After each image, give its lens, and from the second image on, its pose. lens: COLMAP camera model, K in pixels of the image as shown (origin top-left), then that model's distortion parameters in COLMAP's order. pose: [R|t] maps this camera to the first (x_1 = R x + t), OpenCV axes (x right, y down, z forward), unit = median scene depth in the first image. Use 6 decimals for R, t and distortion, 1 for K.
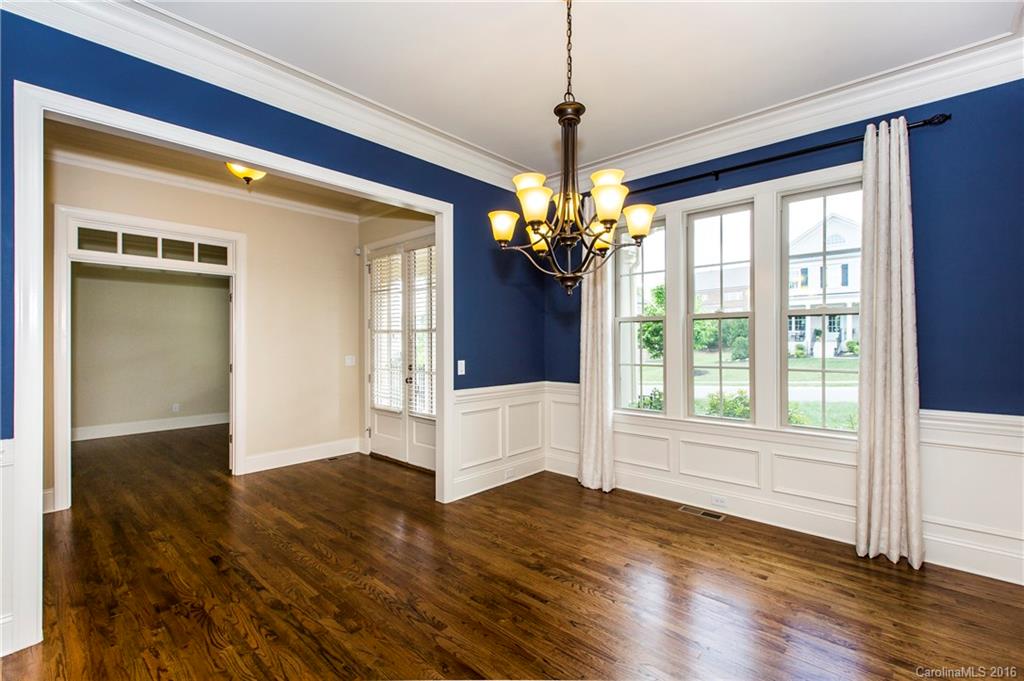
lens RADIAL K [[452.2, 0, 513.0], [0, 452.2, 341.4], [0, 0, 1]] dist [0.001581, -0.000798]
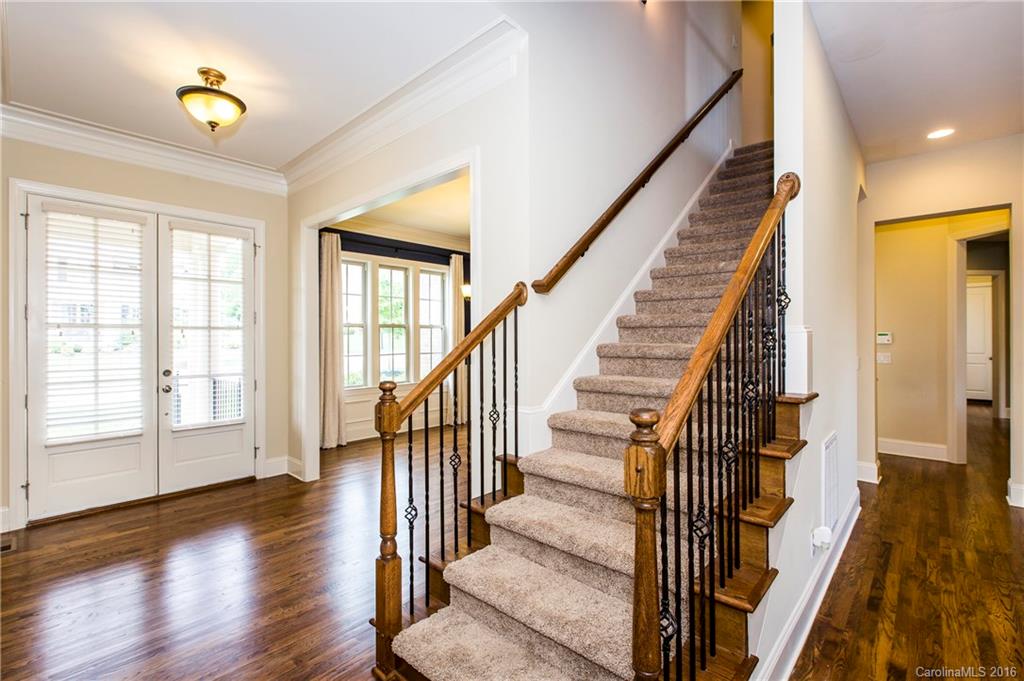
lens RADIAL K [[452.2, 0, 512.8], [0, 452.2, 342.6], [0, 0, 1]] dist [0.001581, -0.000798]
pose [[0.011590, -0.005315, 0.999919, -1.135229], [0.009452, 0.999942, 0.005206, 0.005688], [-0.999888, 0.009391, 0.011639, 0.420132]]
